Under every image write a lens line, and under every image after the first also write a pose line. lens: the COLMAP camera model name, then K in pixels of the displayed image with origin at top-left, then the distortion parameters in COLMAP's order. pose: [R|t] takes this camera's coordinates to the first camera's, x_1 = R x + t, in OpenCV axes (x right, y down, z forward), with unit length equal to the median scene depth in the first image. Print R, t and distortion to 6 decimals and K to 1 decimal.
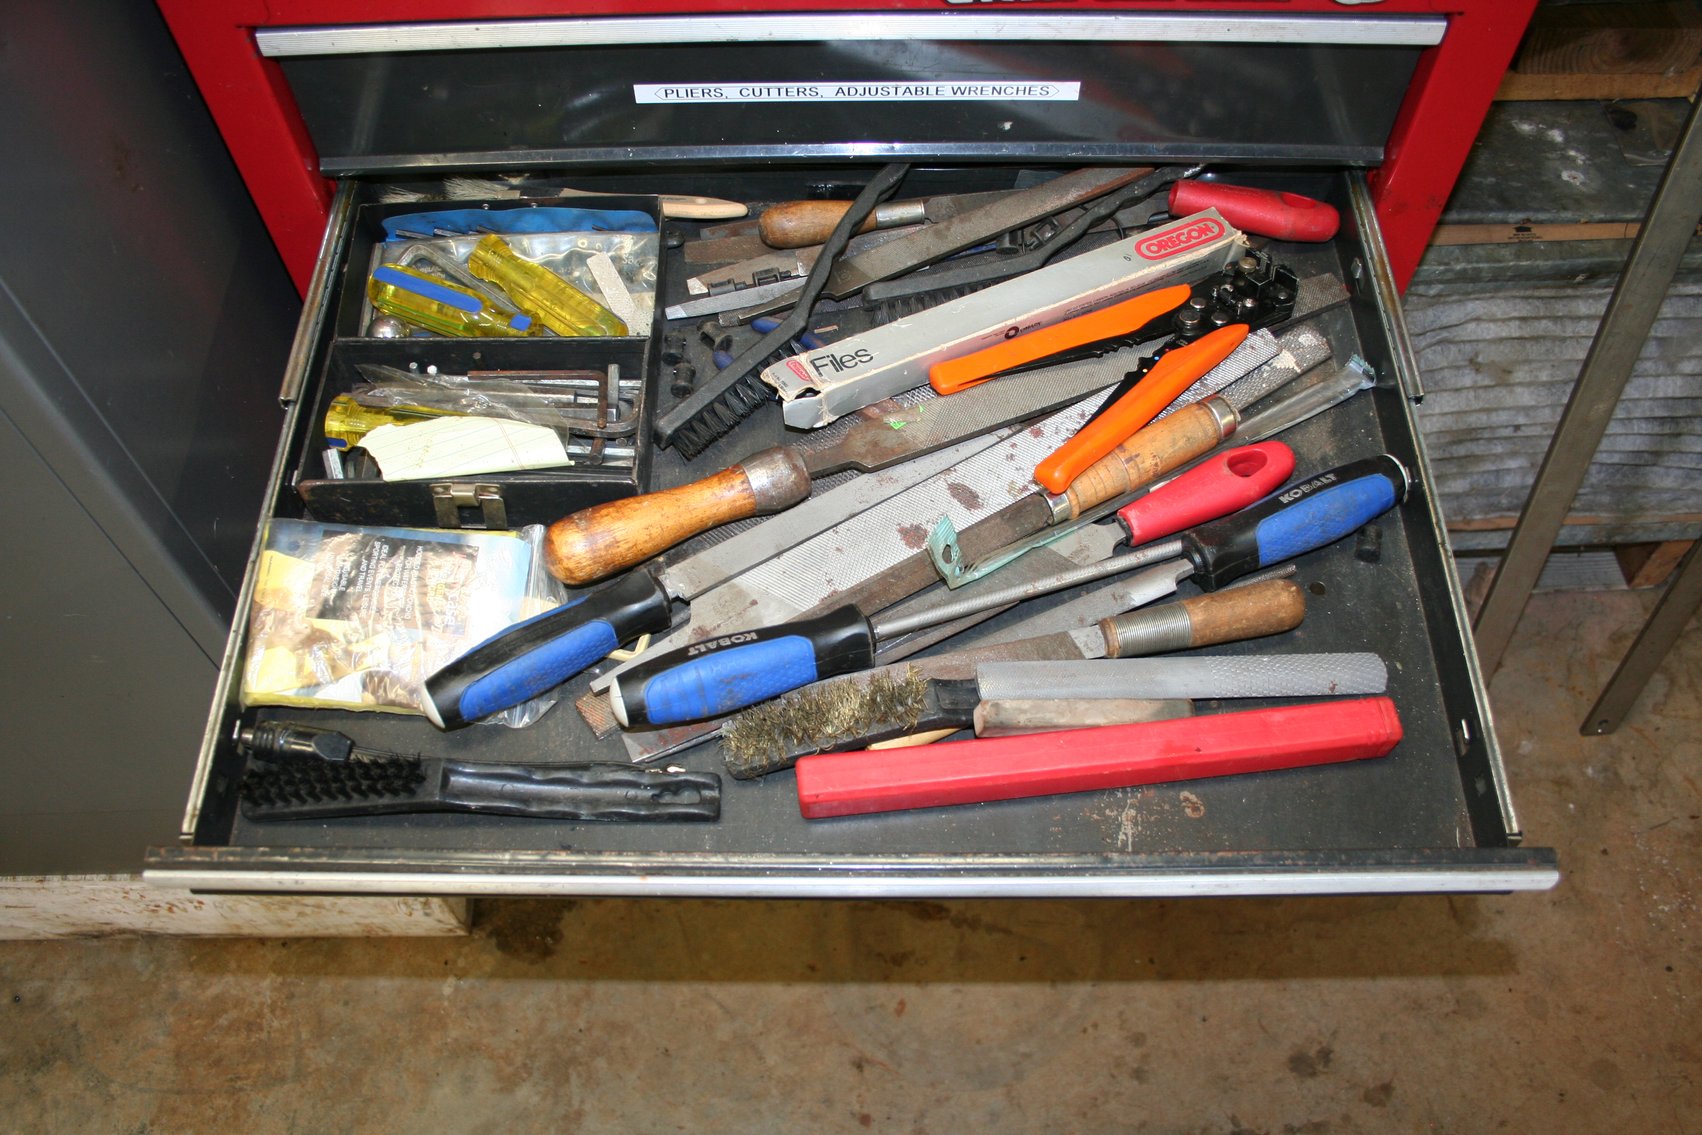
lens RADIAL K [[1417.9, 0, 852.1], [0, 1417.9, 590.3], [0, 0, 1]] dist [-0.136337, 0.120510]
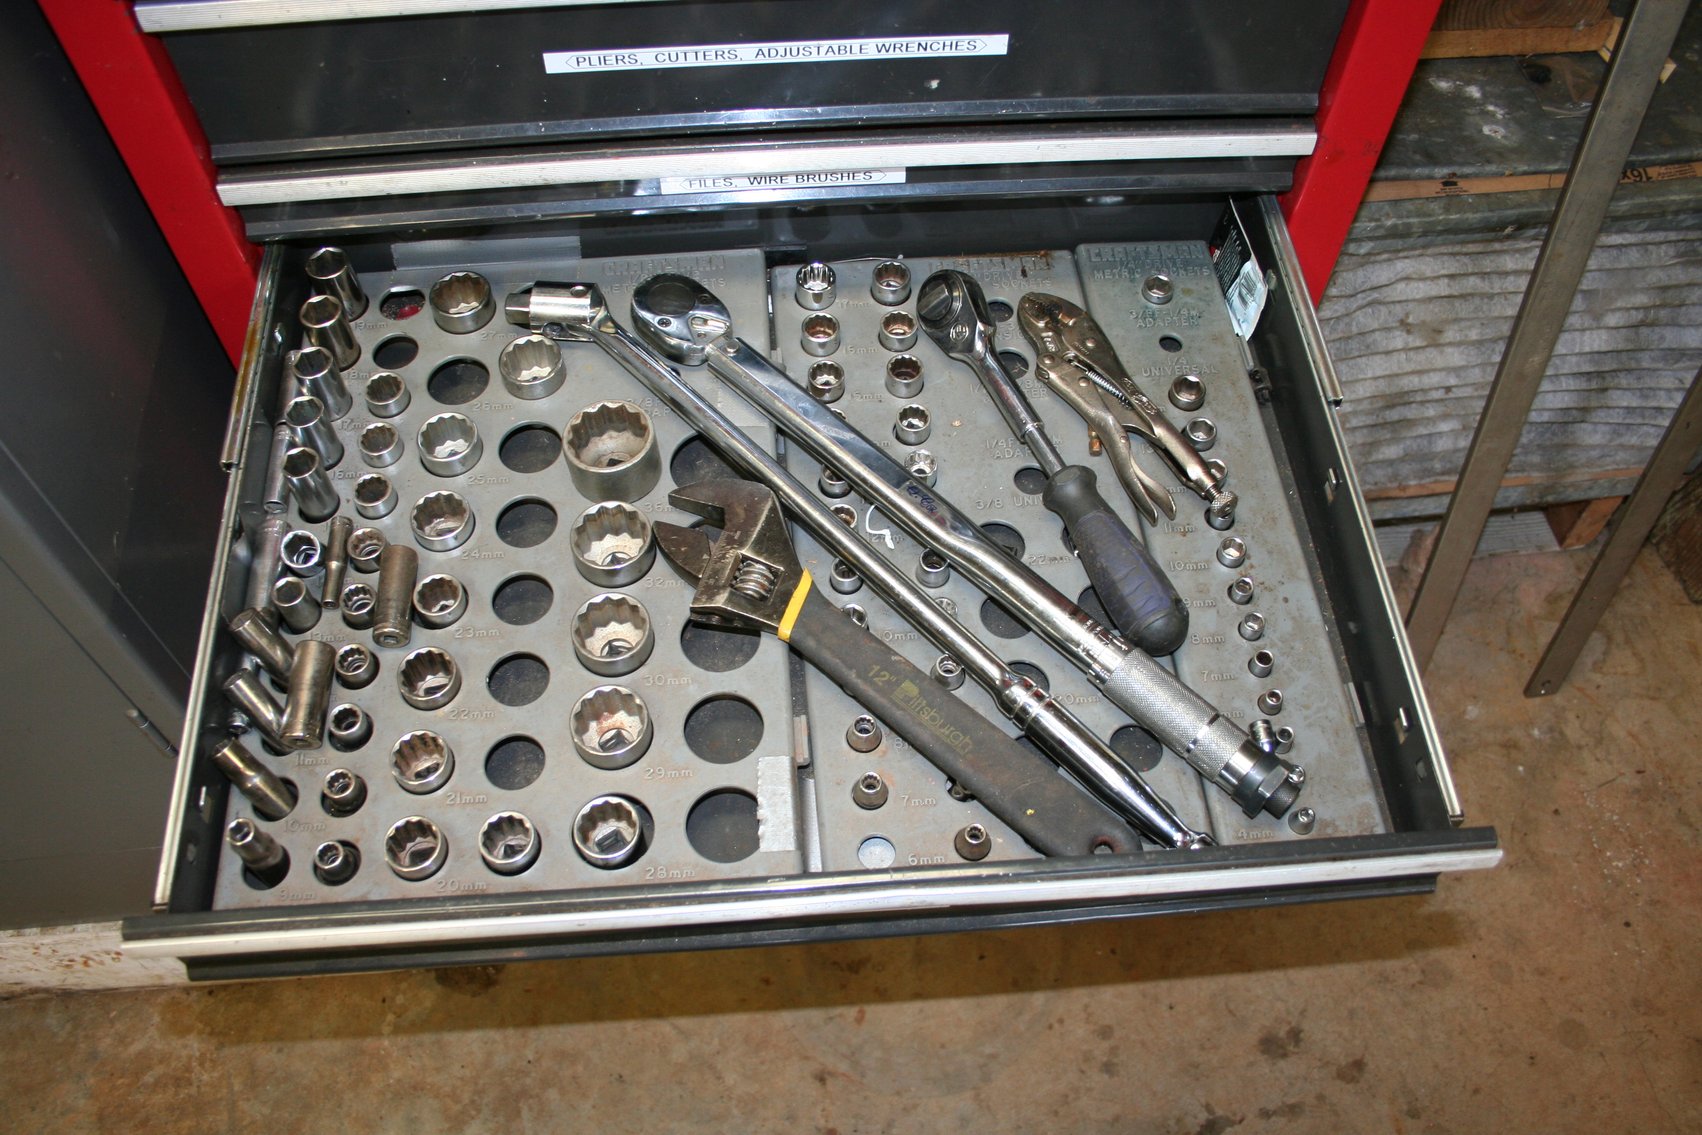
lens RADIAL K [[1417.1, 0, 844.5], [0, 1417.1, 591.1], [0, 0, 1]] dist [-0.136795, 0.119596]
pose [[0.997132, -0.052653, 0.054365, -0.013876], [0.053451, 0.998482, -0.013321, 0.017245], [-0.053581, 0.016188, 0.998432, 0.030248]]
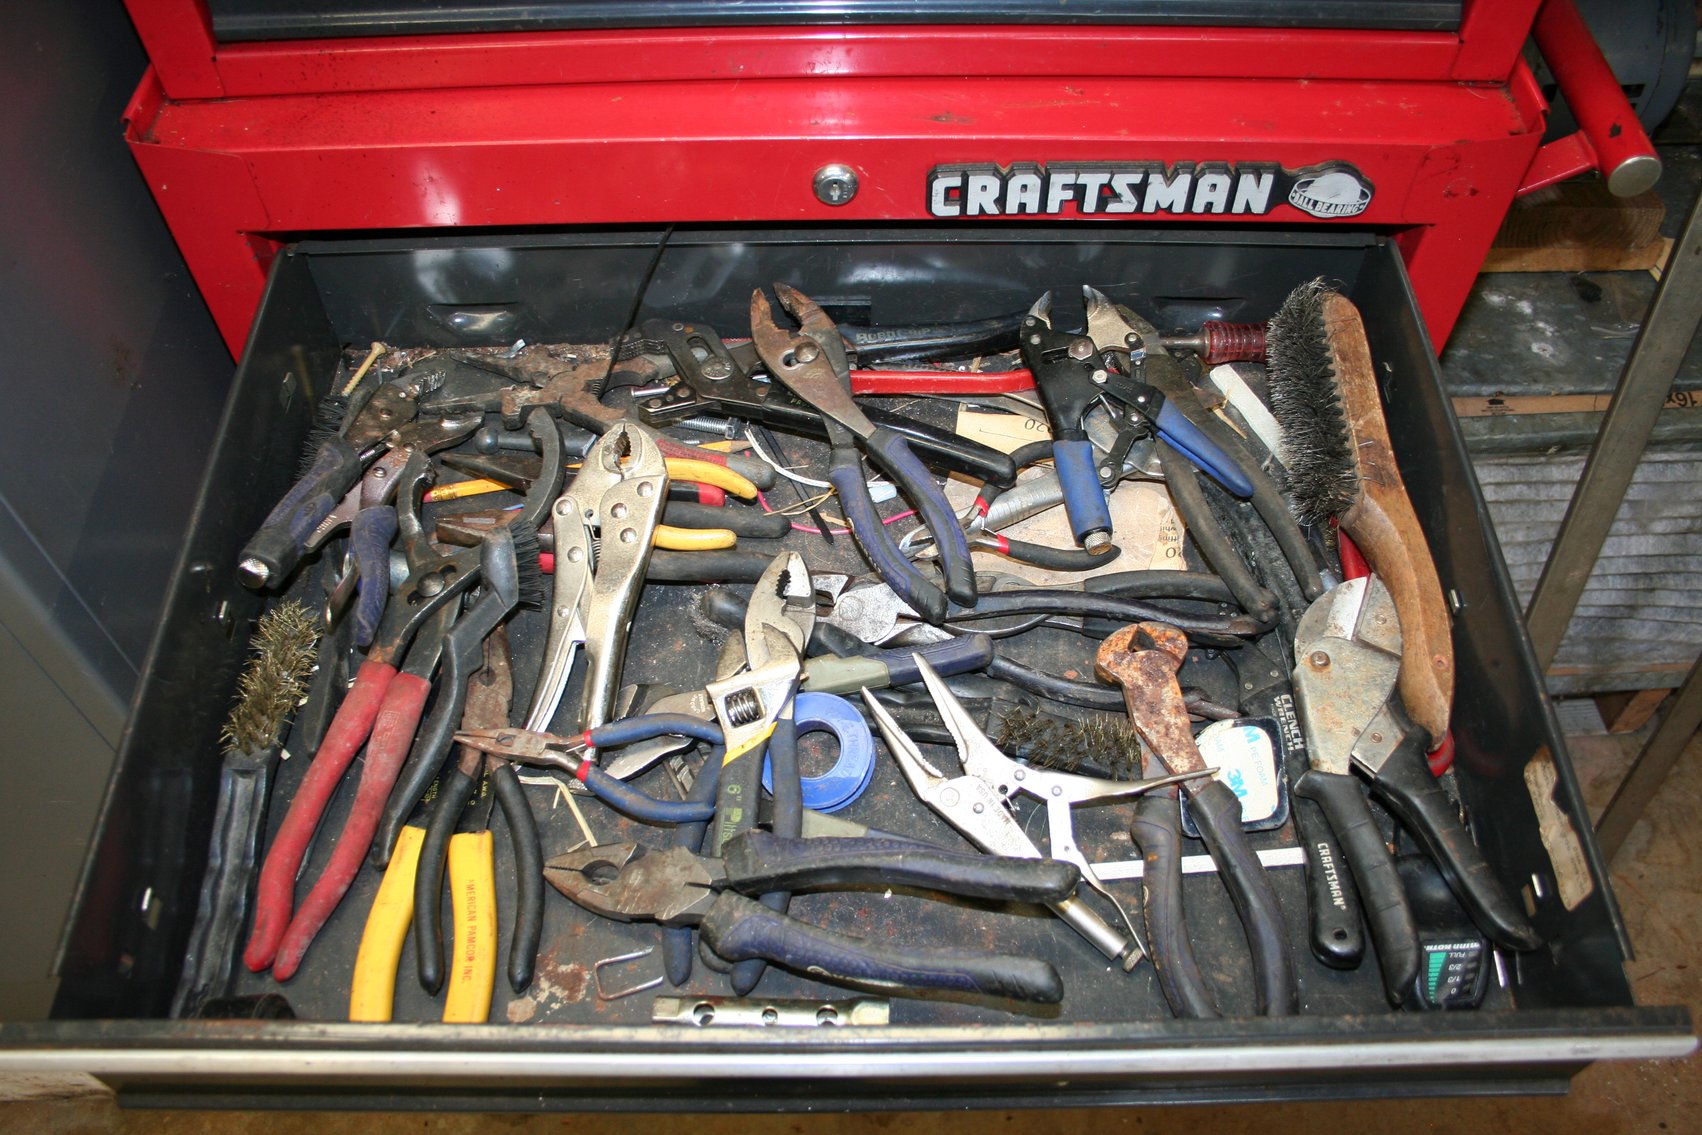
lens RADIAL K [[1417.9, 0, 852.1], [0, 1417.9, 590.3], [0, 0, 1]] dist [-0.136337, 0.120510]
pose [[0.999917, 0.000162, 0.012892, -0.002861], [0.000744, 0.997530, -0.070236, -0.042310], [-0.012871, 0.070240, 0.997447, -0.006732]]
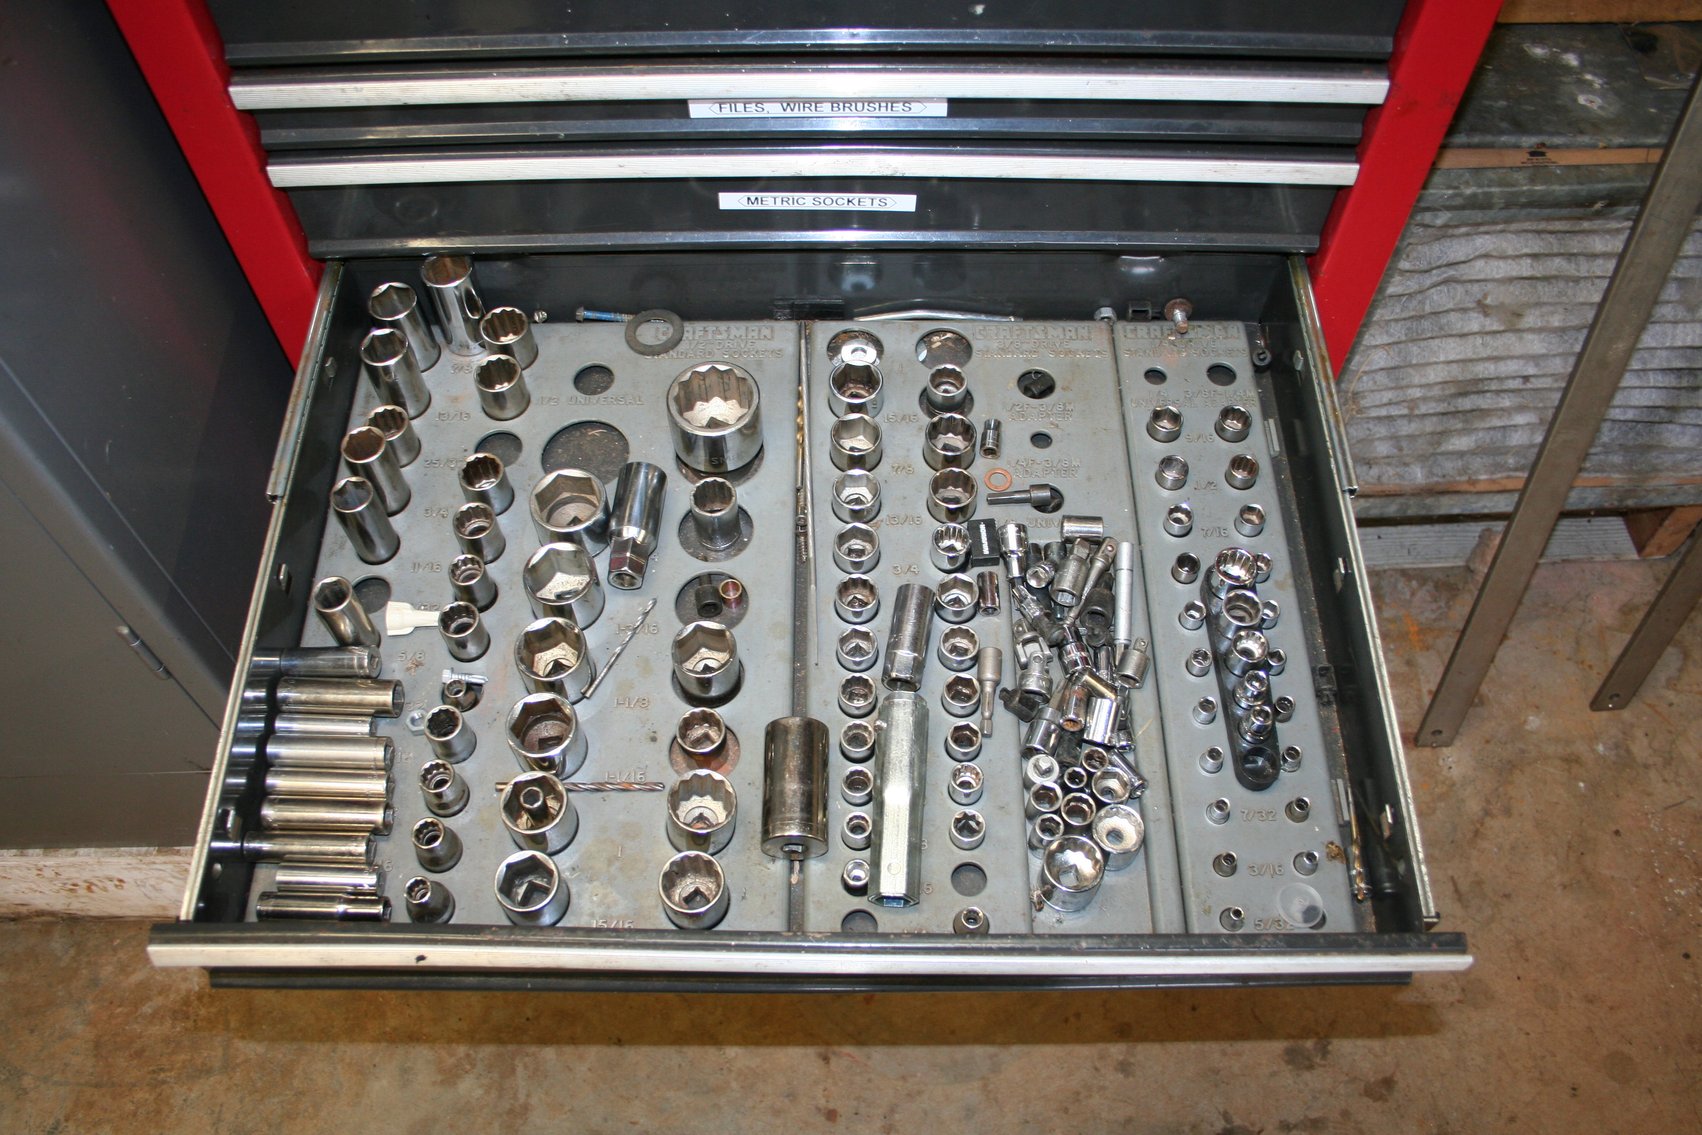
lens RADIAL K [[1417.9, 0, 852.1], [0, 1417.9, 590.3], [0, 0, 1]] dist [-0.136337, 0.120510]
pose [[0.999959, 0.003321, 0.008466, 0.014068], [-0.003275, 0.999980, -0.005455, 0.032805], [-0.008484, 0.005427, 0.999949, 0.063187]]
